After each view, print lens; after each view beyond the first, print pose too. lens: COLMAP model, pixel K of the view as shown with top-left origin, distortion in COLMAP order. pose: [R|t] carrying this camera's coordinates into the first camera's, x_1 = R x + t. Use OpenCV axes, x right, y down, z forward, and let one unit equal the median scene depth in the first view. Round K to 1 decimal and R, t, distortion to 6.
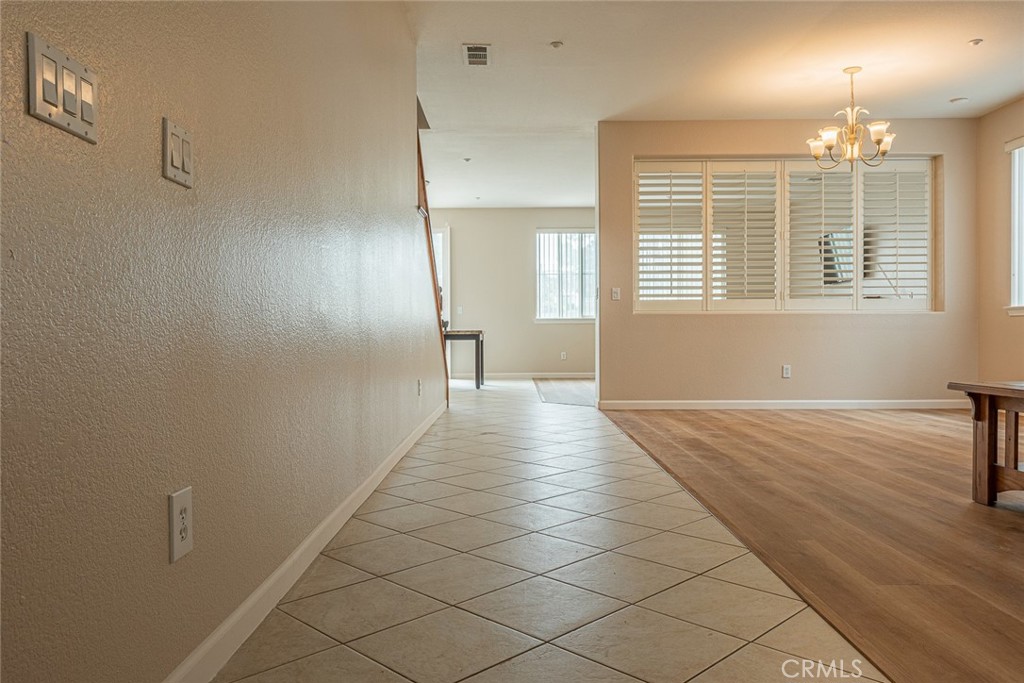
lens RADIAL K [[750.4, 0, 516.7], [0, 750.4, 337.9], [0, 0, 1]] dist [0.019462, -0.004714]
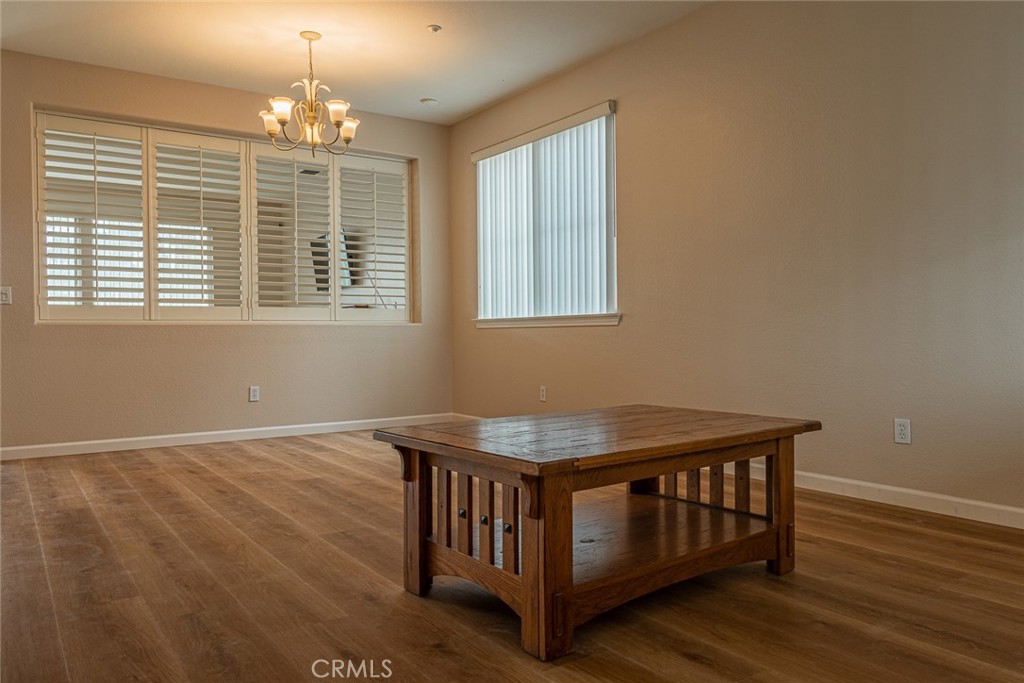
lens RADIAL K [[750.4, 0, 505.8], [0, 750.4, 336.4], [0, 0, 1]] dist [0.019462, -0.004714]
pose [[0.831098, -0.005041, 0.556103, 0.126773], [0.009341, 0.999944, -0.004897, -0.012435], [-0.556047, 0.009264, 0.831099, 0.150628]]
